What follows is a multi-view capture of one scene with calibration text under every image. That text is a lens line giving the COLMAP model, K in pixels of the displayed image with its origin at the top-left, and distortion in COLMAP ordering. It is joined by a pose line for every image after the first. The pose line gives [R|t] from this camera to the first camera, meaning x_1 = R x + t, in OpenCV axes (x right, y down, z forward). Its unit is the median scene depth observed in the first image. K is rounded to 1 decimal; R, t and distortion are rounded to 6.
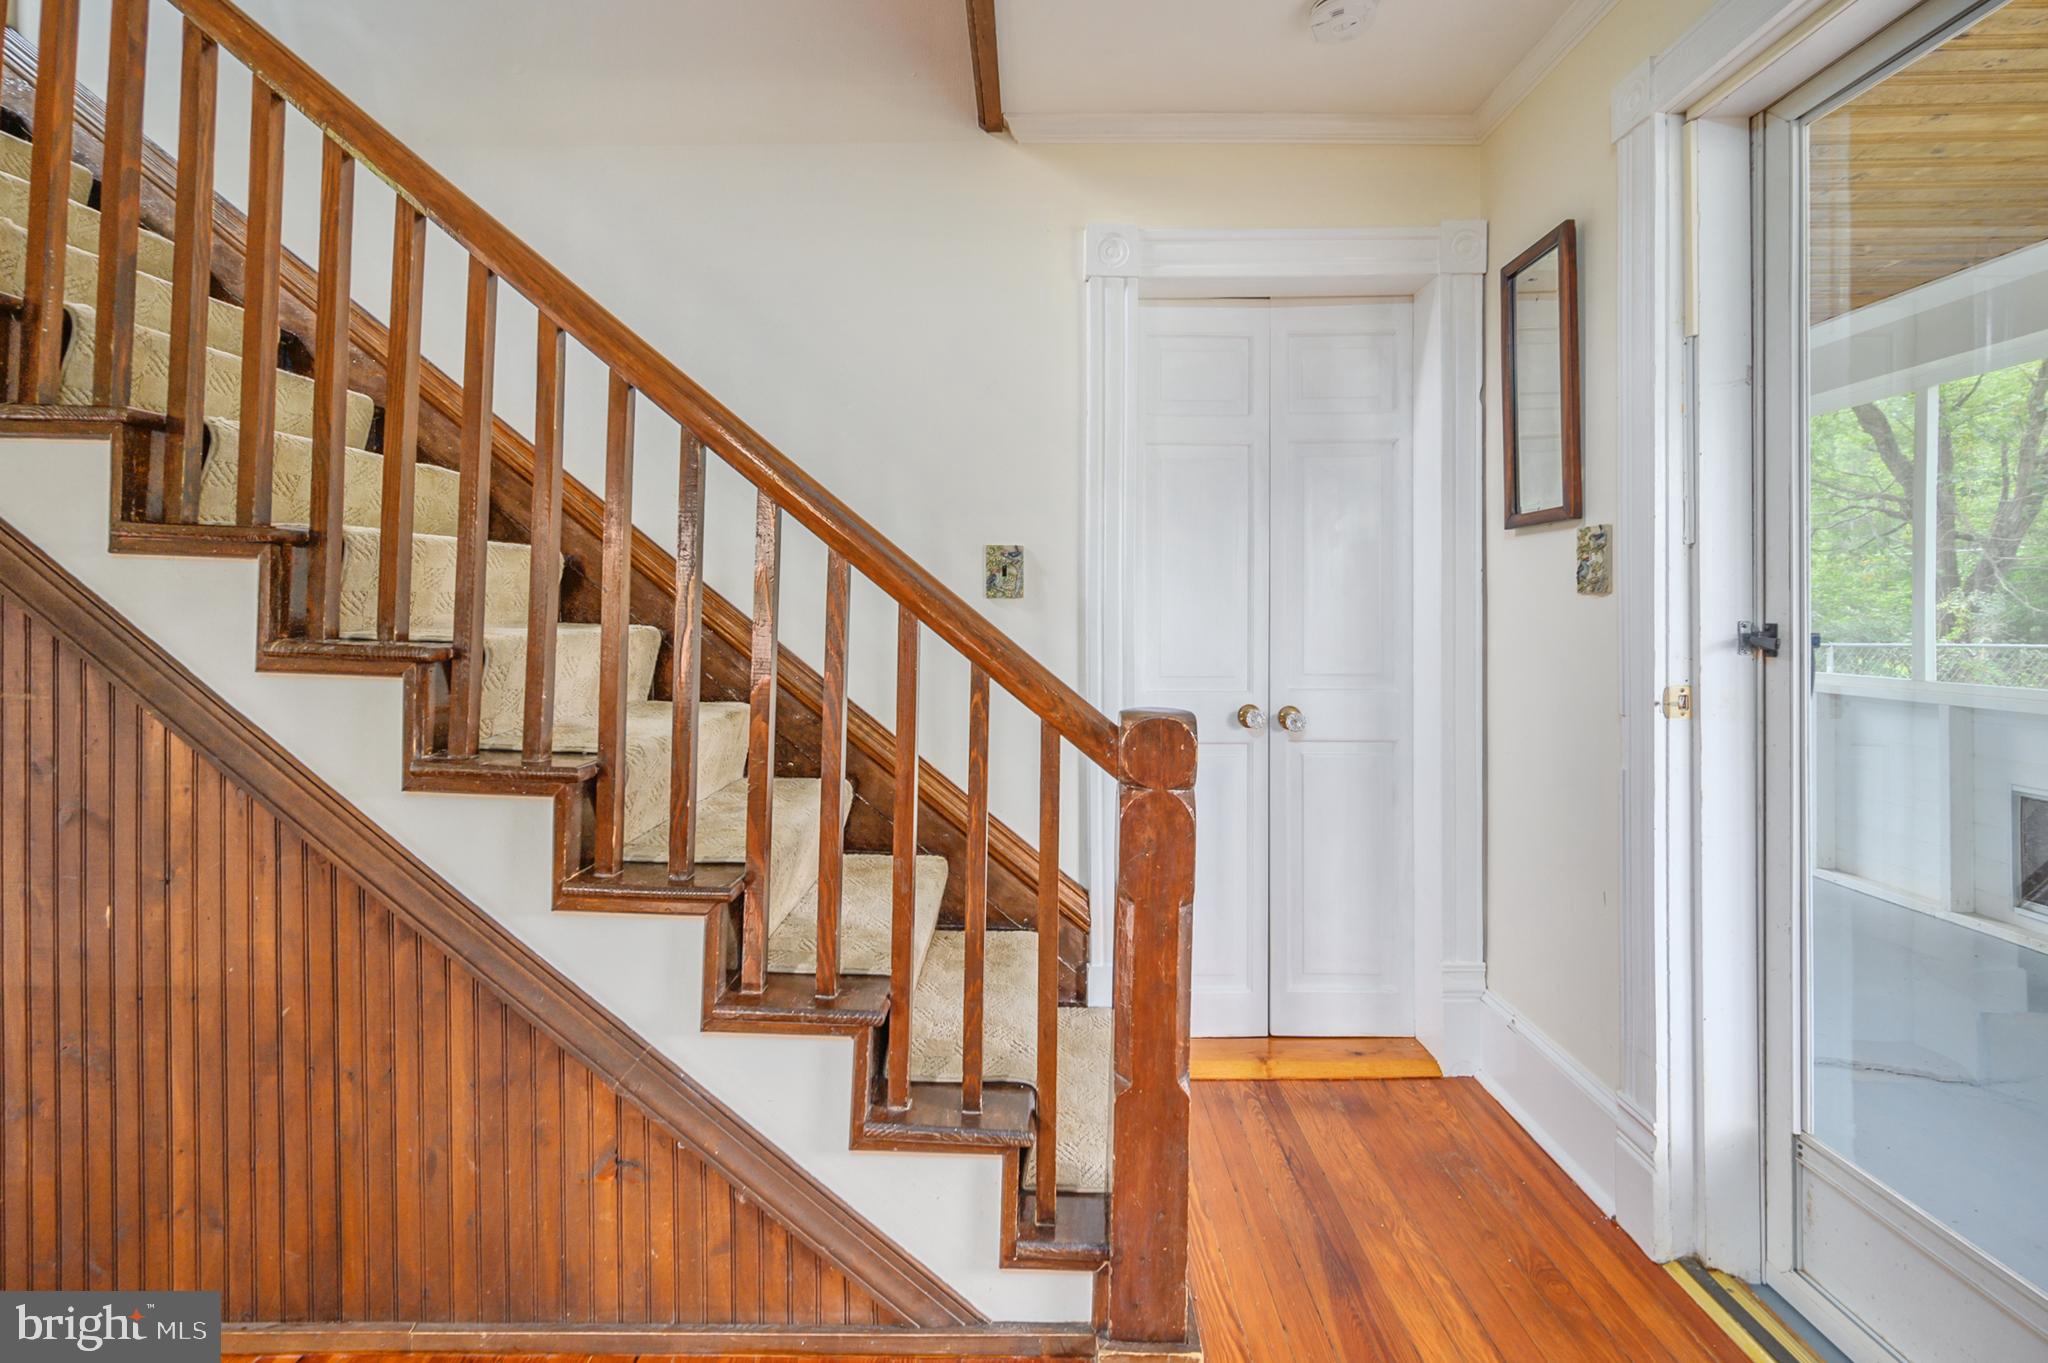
lens RADIAL K [[822.1, 0, 1029.1], [0, 822.1, 609.5], [0, 0, 1]] dist [-0.000397, -0.000124]
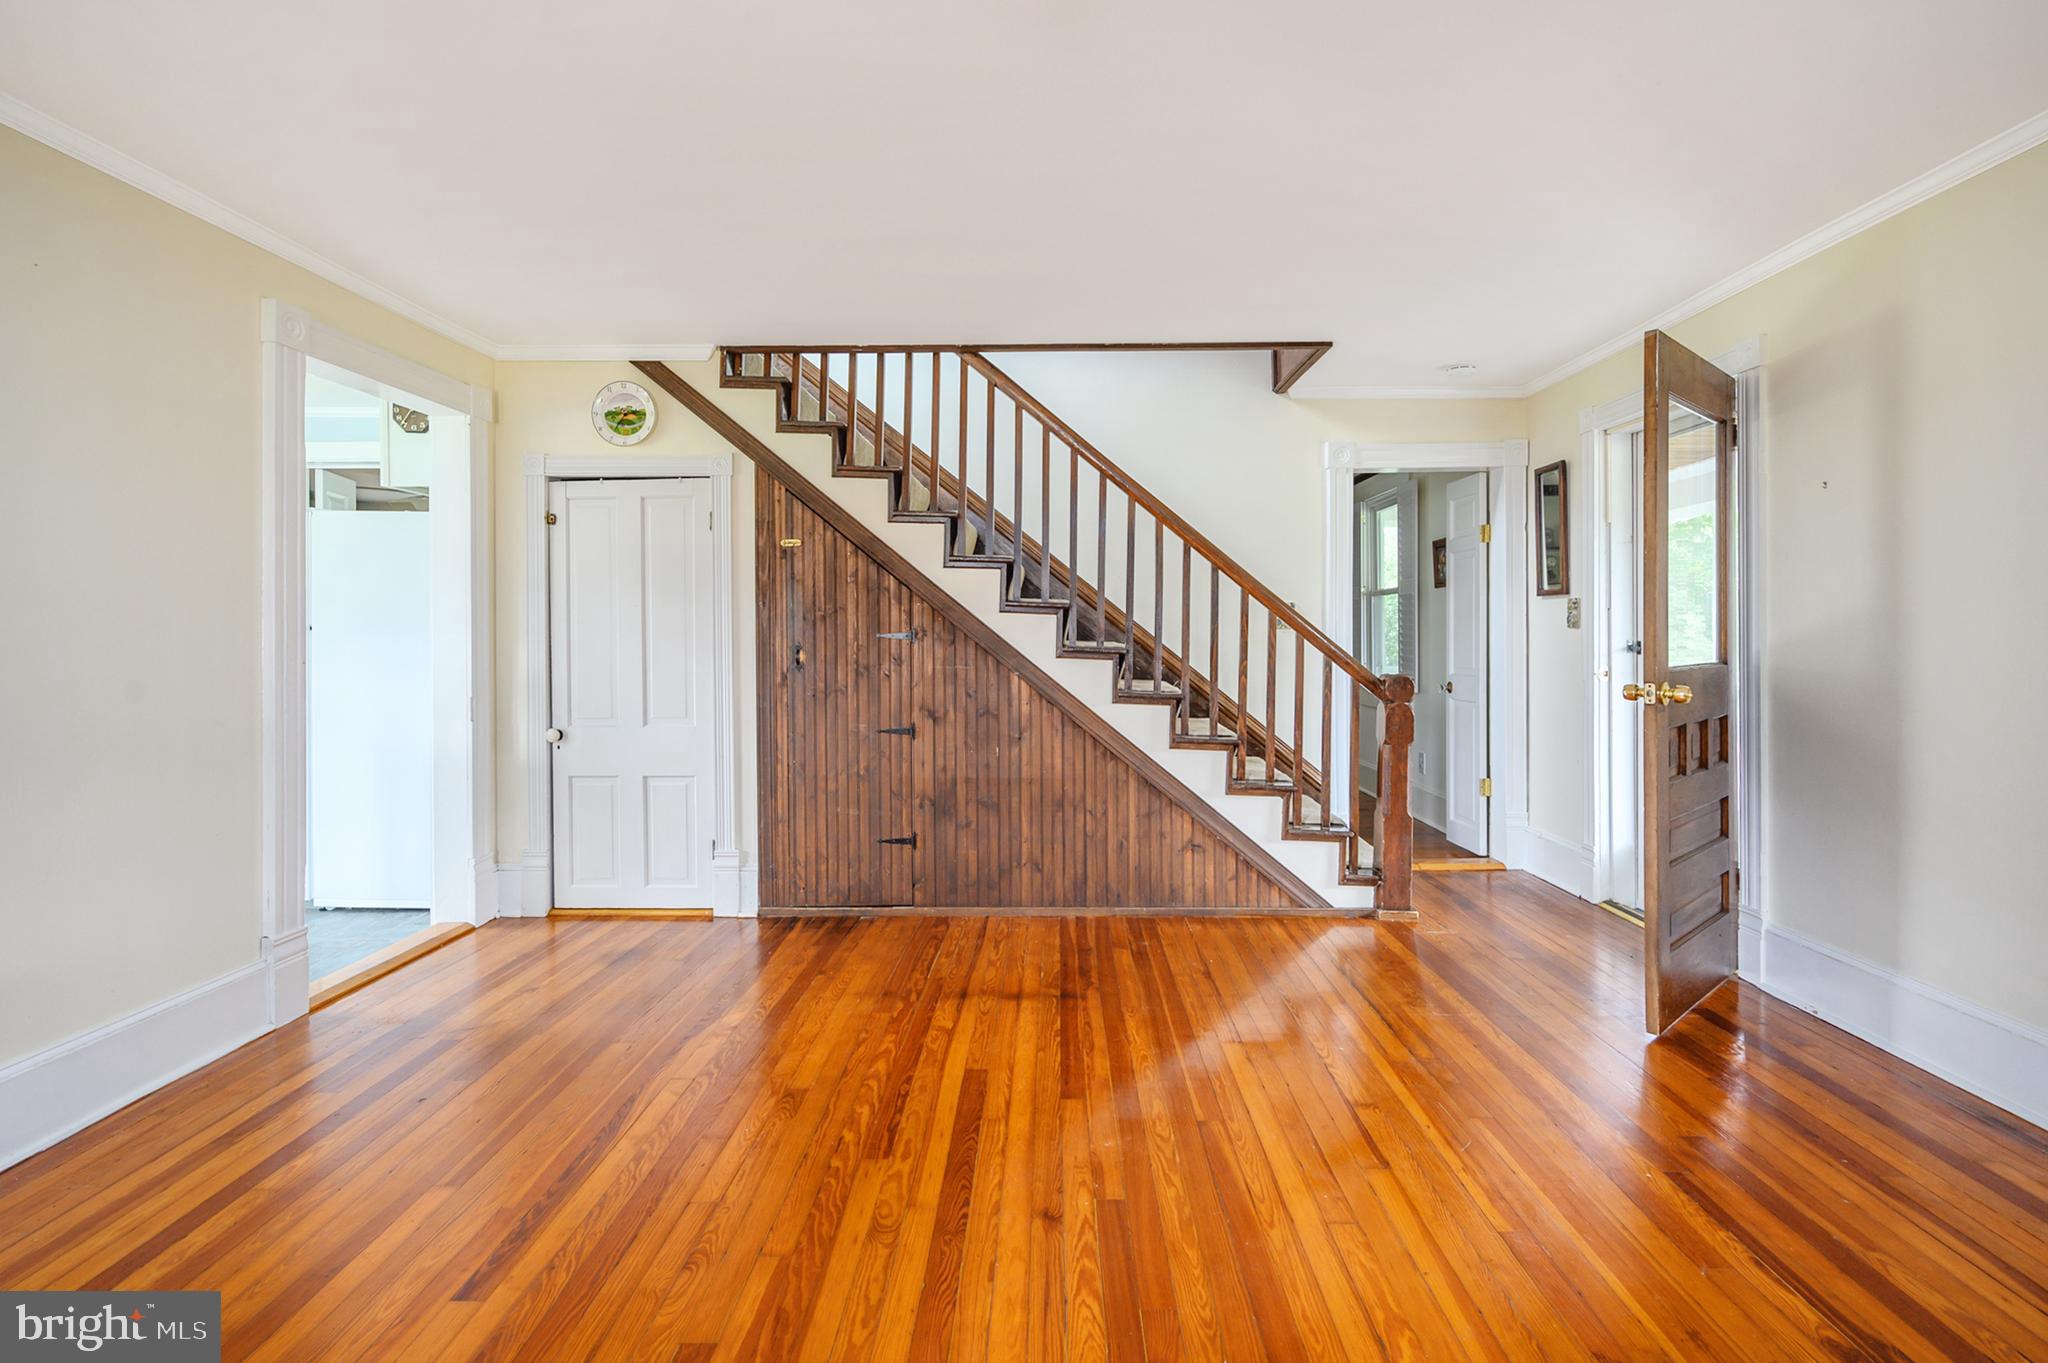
lens RADIAL K [[980.8, 0, 1014.5], [0, 980.8, 625.2], [0, 0, 1]] dist [-0.001152, 0.001225]
pose [[0.999994, 0.002065, 0.002740, -1.077913], [-0.002049, 0.999980, -0.005993, -0.010193], [-0.002753, 0.005988, 0.999978, -2.128522]]
